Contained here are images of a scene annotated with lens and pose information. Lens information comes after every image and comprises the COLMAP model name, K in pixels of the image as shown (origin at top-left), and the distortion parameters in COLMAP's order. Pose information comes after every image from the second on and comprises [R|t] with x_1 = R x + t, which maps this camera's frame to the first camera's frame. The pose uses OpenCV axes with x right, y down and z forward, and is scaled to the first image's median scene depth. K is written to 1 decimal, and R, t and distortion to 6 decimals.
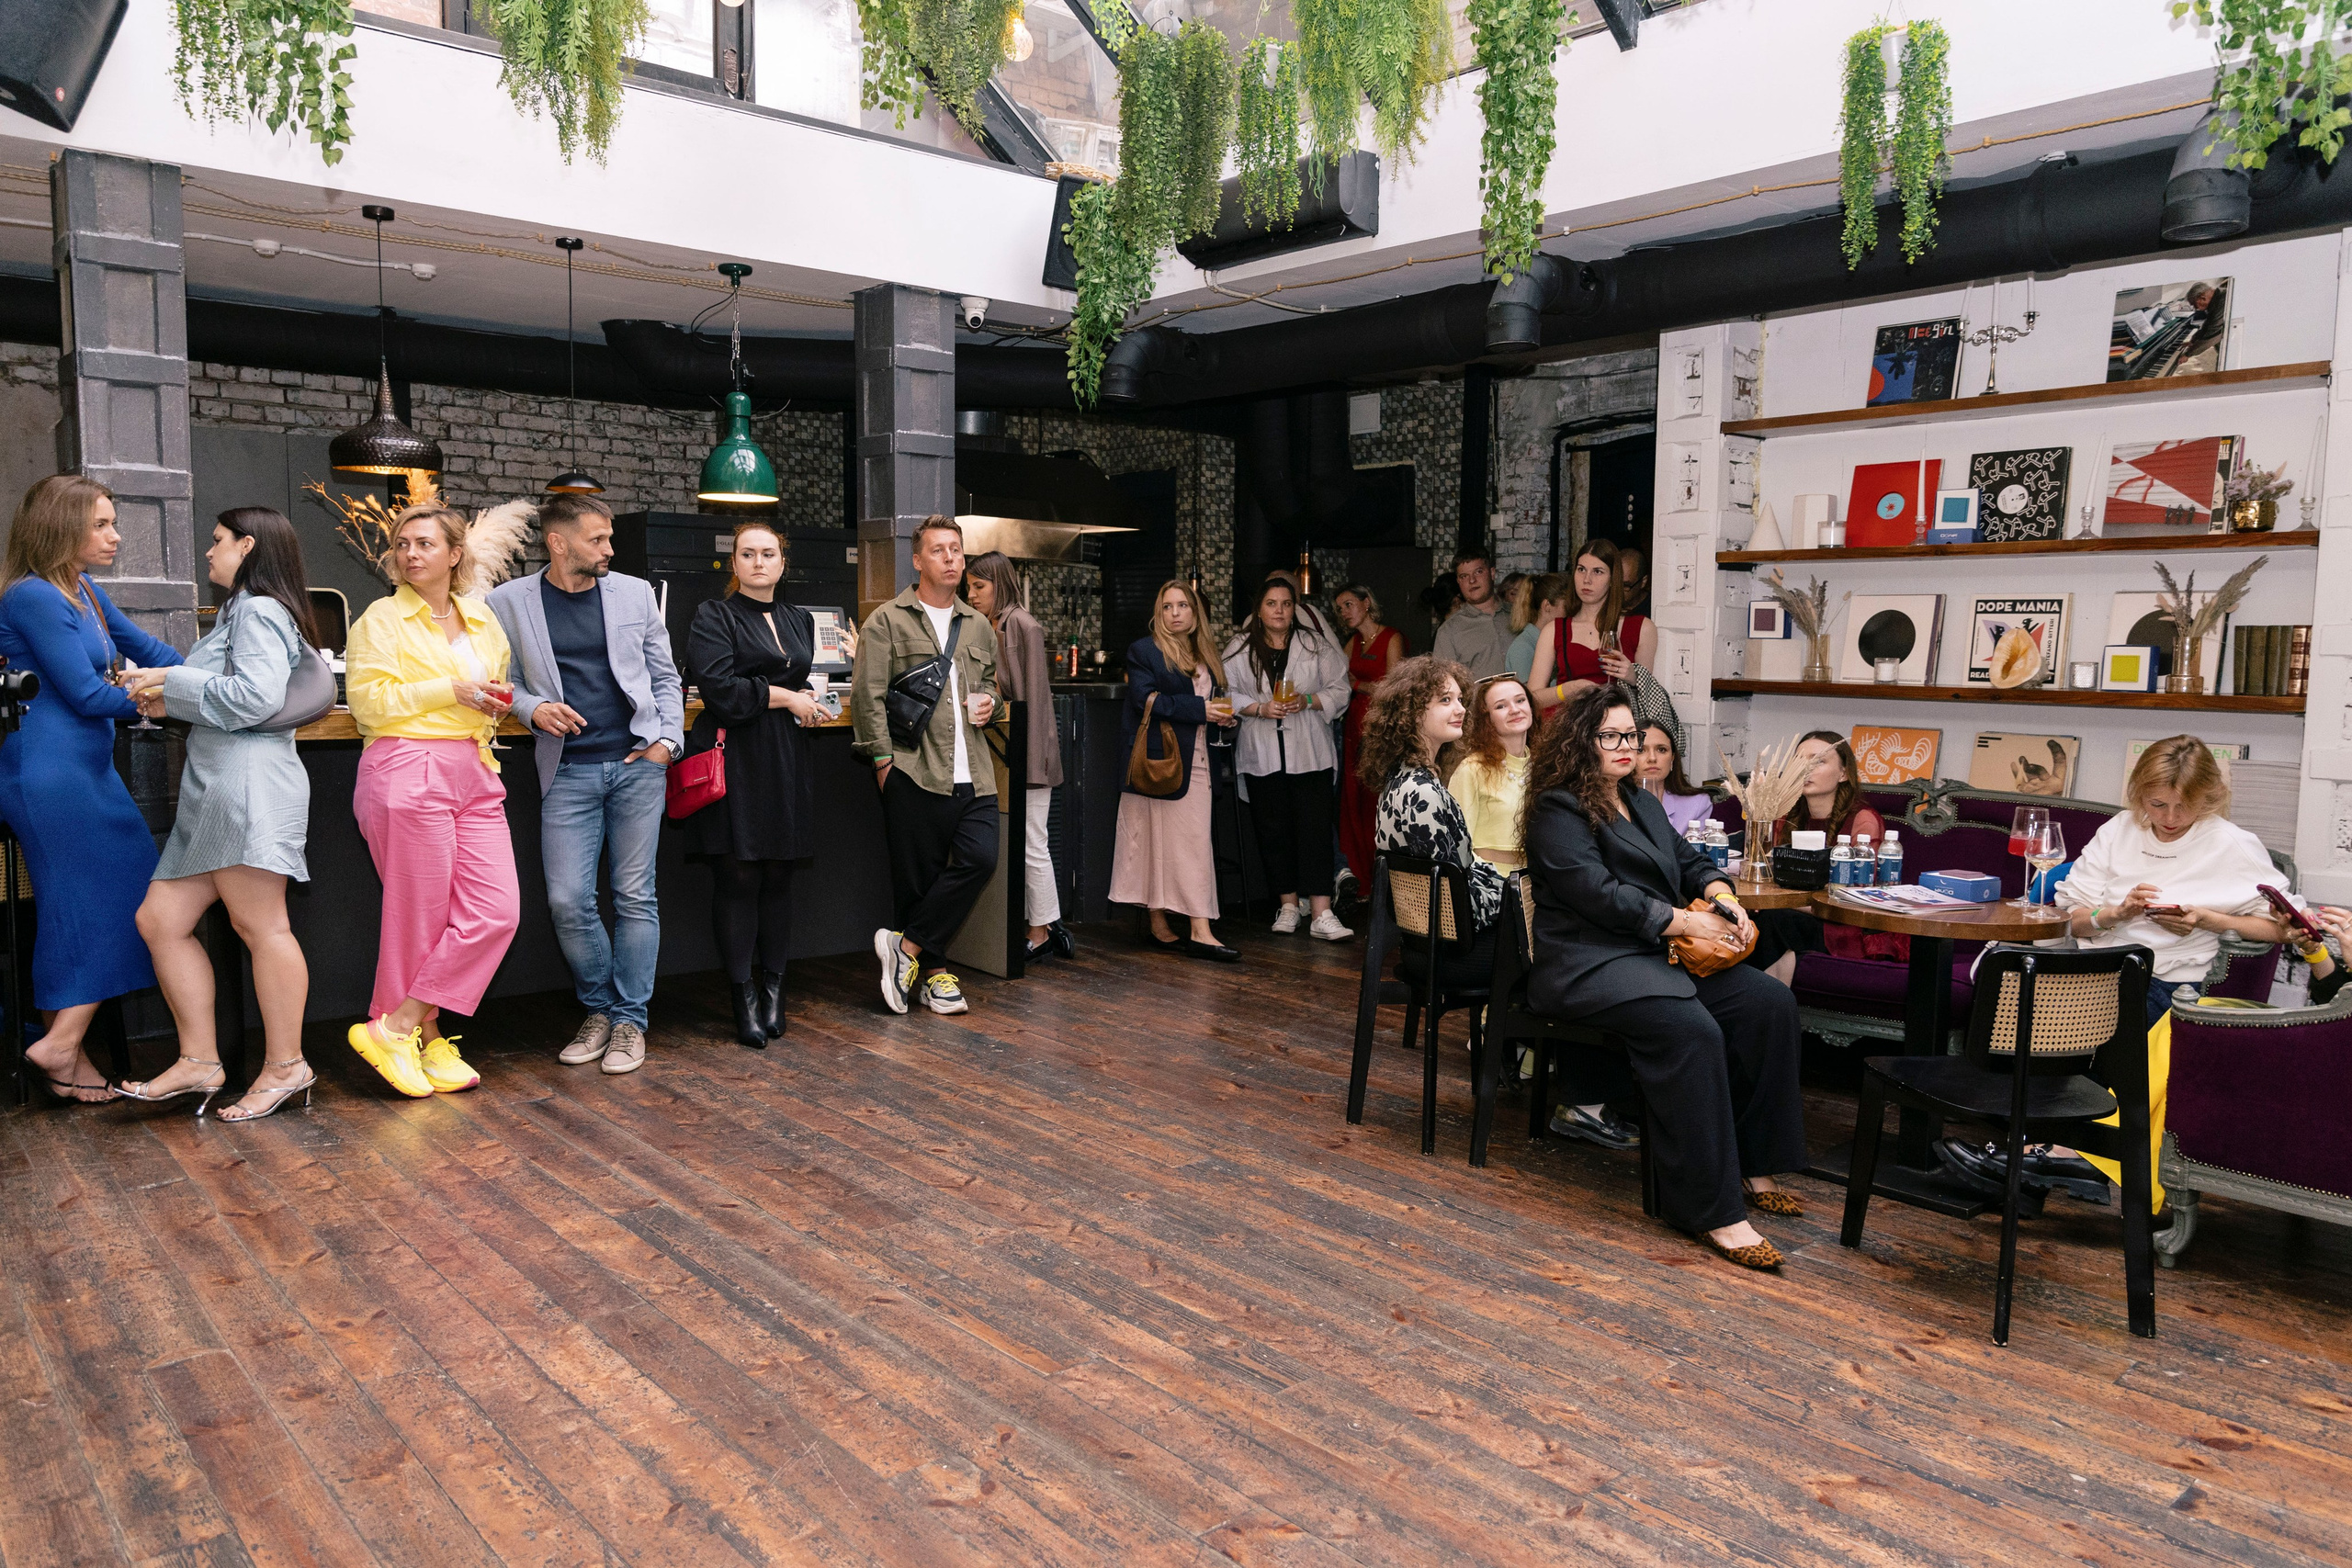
lens RADIAL K [[1662.0, 0, 1215.5], [0, 1662.0, 838.9], [0, 0, 1]] dist [0.008470, -0.010525]
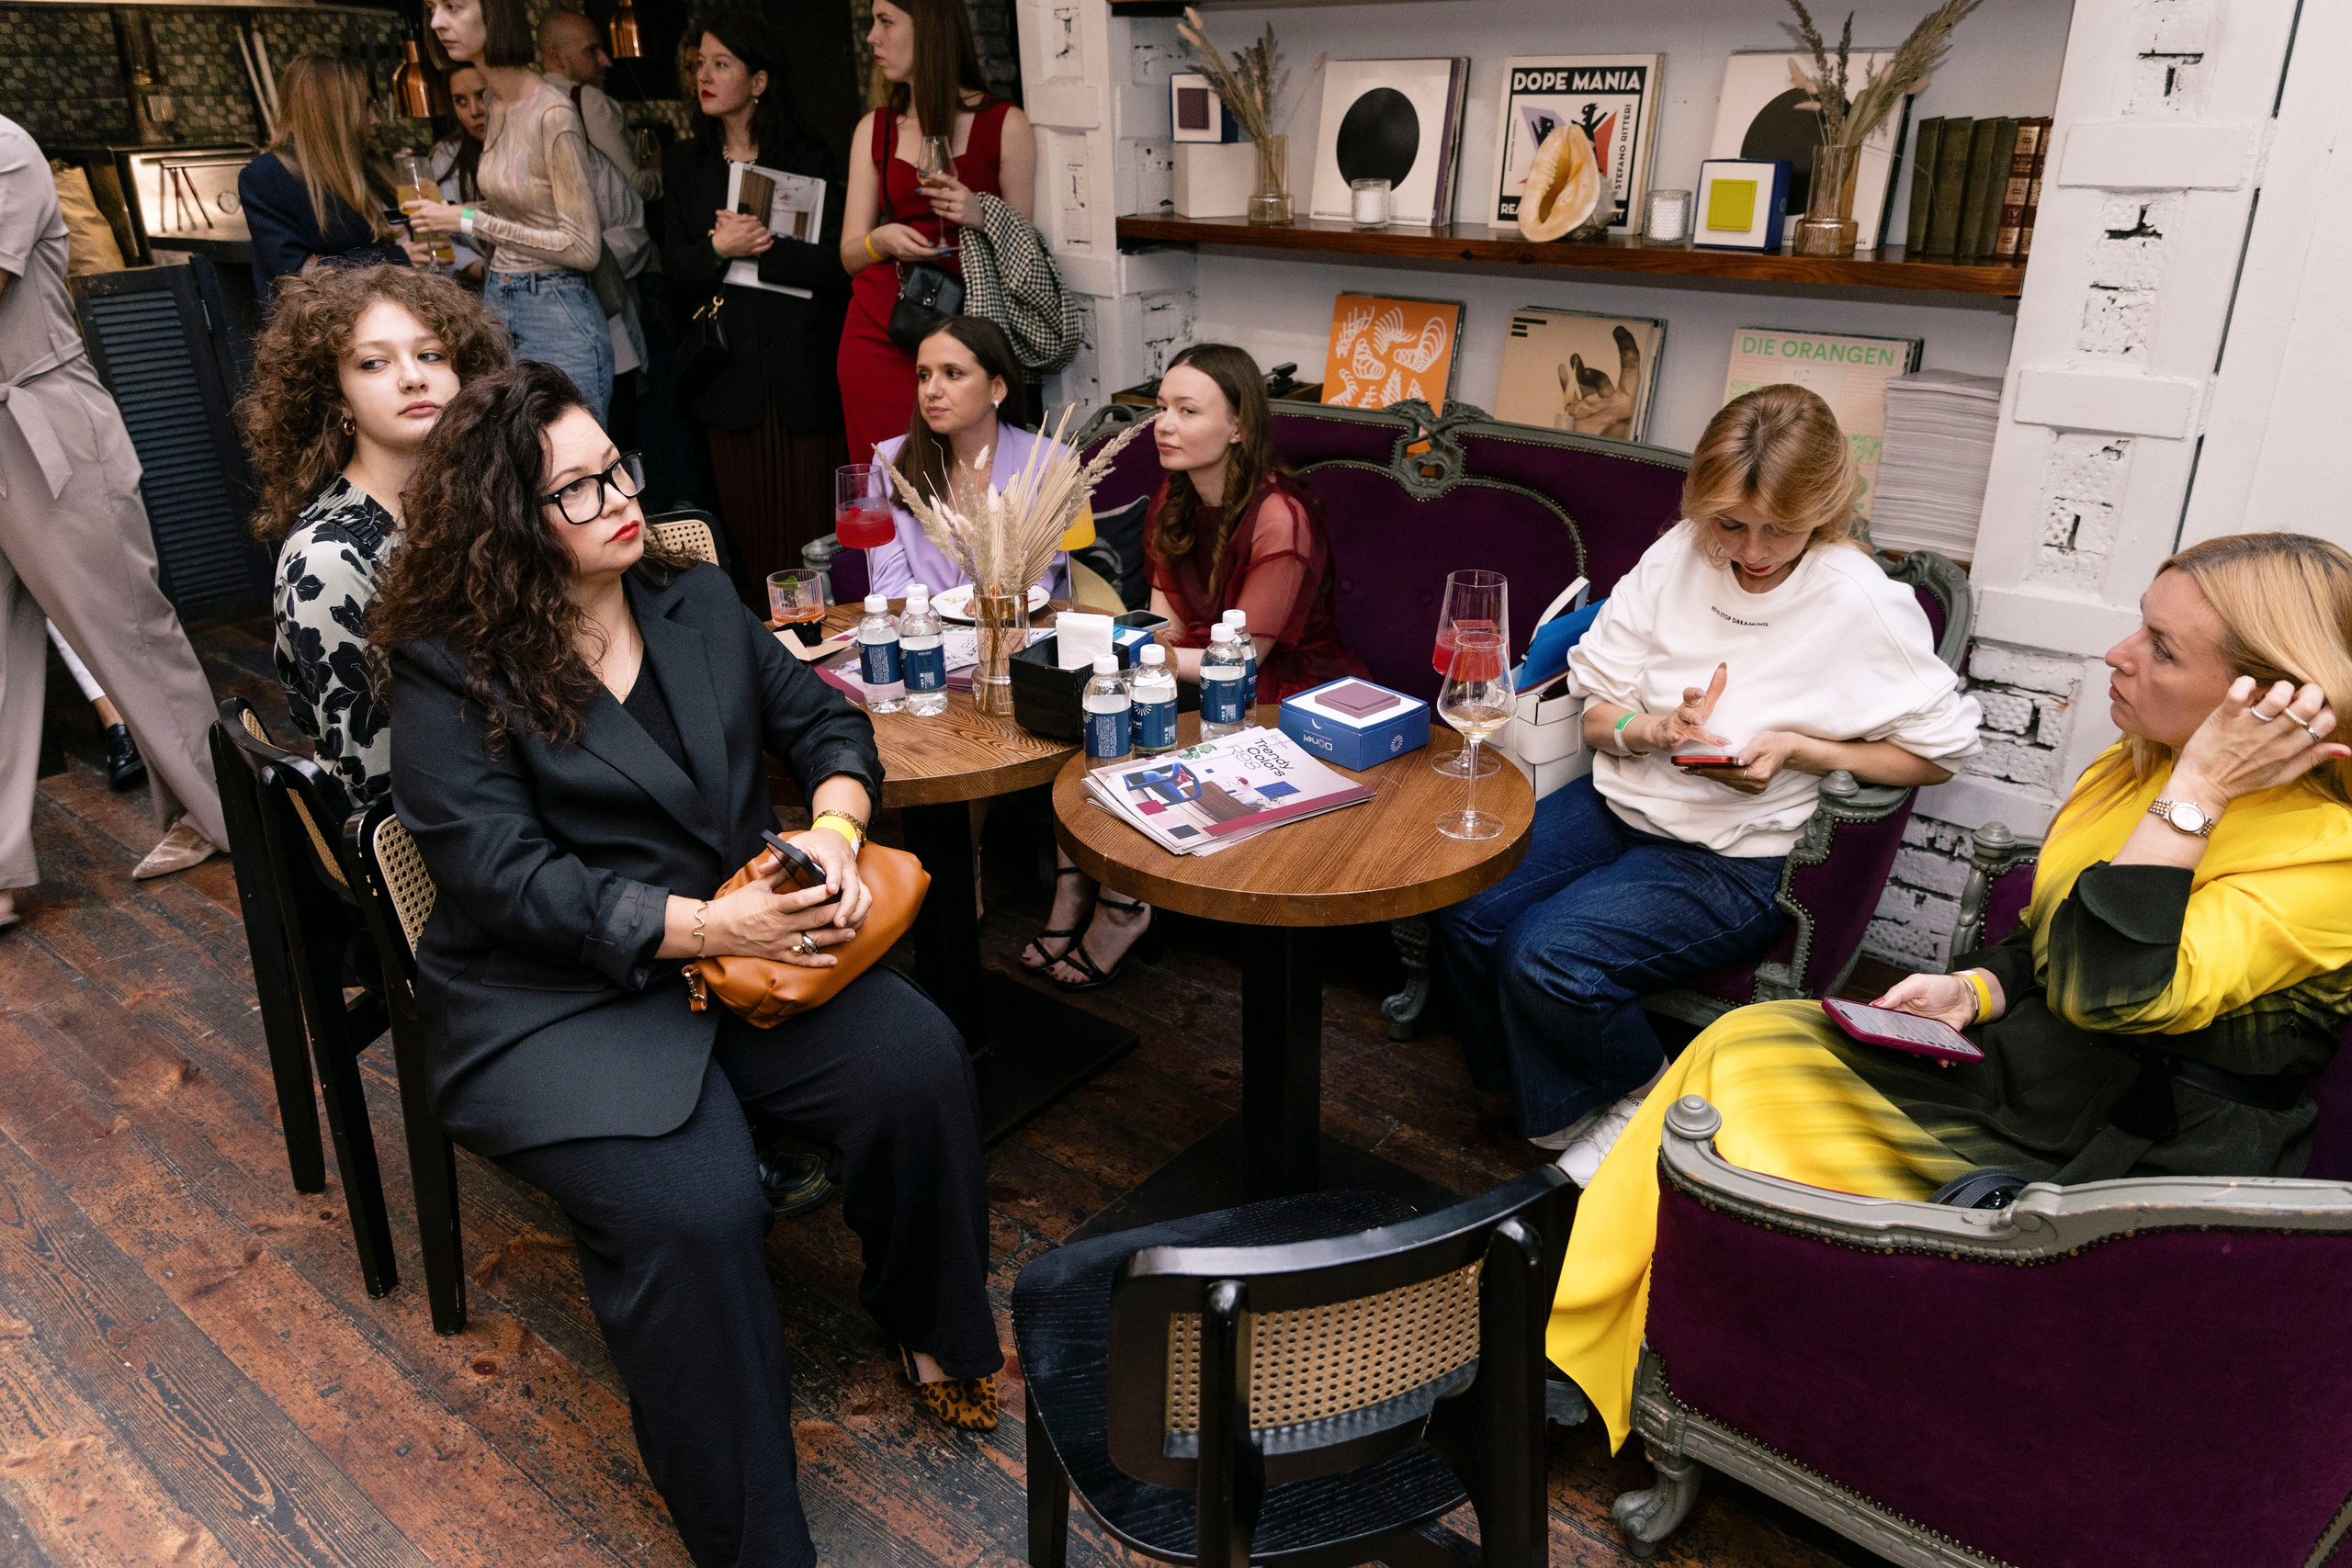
lens RADIAL K [[1662.0, 0, 1185.2], [0, 1662.0, 872.7], [0, 0, 1]] dist [0.008470, -0.010525]
pose [[0.988405, -0.090480, 0.121934, 0.277054], [0.046154, 0.944093, 0.326432, -0.082092], [-0.144653, -0.317020, 0.937323, 0.431480]]
